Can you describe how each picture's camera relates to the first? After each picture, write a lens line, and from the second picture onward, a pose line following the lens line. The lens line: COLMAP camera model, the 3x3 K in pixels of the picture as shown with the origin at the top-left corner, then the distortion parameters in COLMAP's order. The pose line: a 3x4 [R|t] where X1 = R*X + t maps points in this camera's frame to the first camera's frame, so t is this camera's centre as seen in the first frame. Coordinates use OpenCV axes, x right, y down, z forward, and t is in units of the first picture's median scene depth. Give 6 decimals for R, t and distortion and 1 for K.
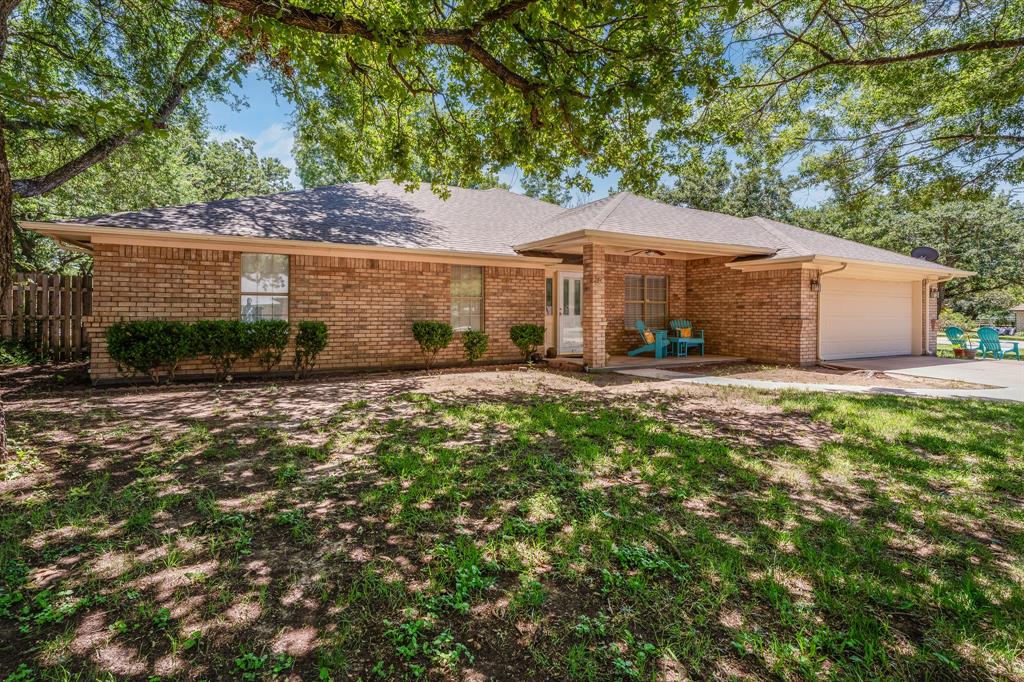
lens RADIAL K [[472.0, 0, 504.5], [0, 472.0, 309.6], [0, 0, 1]] dist [0.001534, -0.000127]
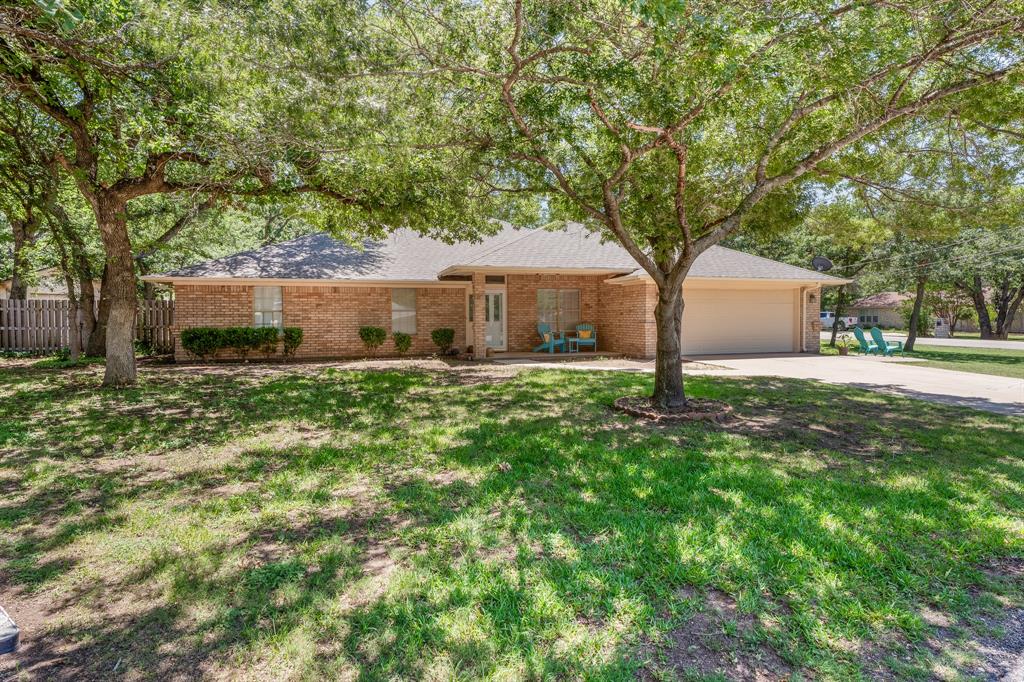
lens RADIAL K [[531.6, 0, 512.6], [0, 531.6, 325.2], [0, 0, 1]] dist [-0.000163, 0.000188]
pose [[0.982316, -0.009758, -0.186975, 0.536667], [0.013341, 0.999751, 0.017914, -0.004752], [0.186753, -0.020091, 0.982201, -0.520468]]
